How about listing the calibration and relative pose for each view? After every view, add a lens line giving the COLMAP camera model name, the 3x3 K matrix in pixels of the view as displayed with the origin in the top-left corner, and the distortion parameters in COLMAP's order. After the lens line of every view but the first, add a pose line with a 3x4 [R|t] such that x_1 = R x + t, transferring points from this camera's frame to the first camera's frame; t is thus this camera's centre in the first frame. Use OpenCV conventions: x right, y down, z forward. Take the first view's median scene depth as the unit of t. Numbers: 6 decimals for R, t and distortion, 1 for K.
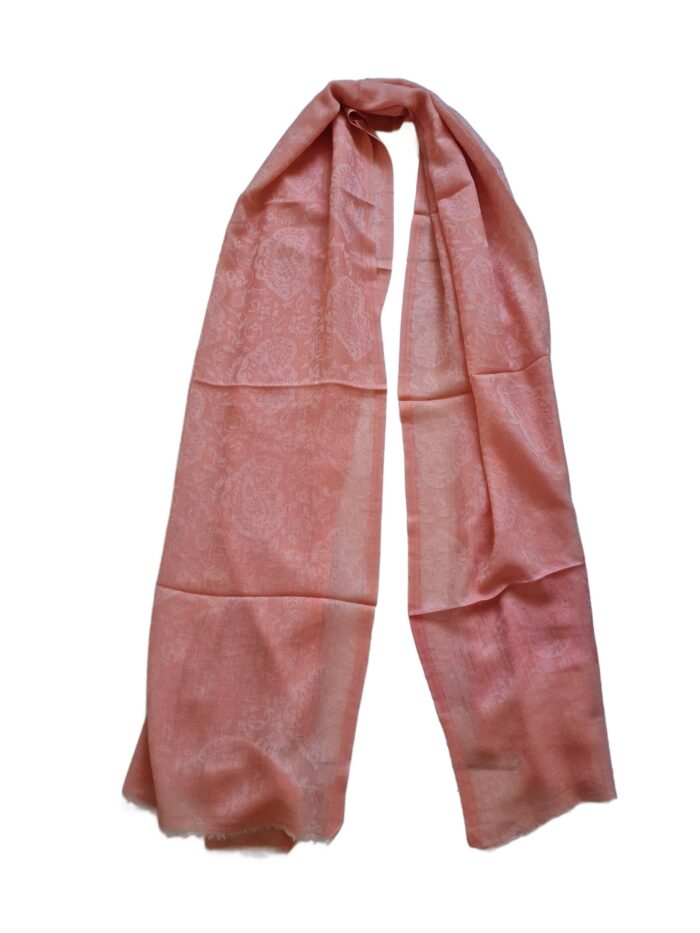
lens RADIAL K [[729.7, 0, 350.8], [0, 729.7, 466.8], [0, 0, 1]] dist [-0.012564, -0.003454]
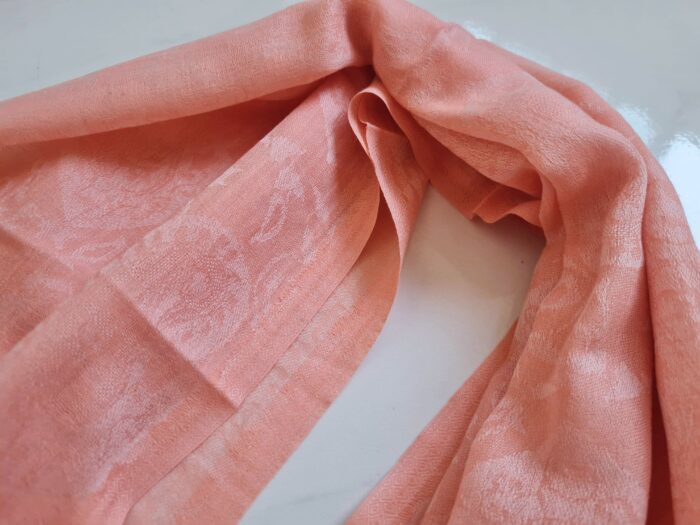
lens RADIAL K [[547.4, 0, 347.7], [0, 547.4, 259.8], [0, 0, 1]] dist [-0.012564, -0.003454]
pose [[0.795682, 0.536130, -0.281875, 0.093330], [-0.580974, 0.807150, -0.104773, -0.407299], [0.171344, 0.247128, 0.953713, 0.806900]]
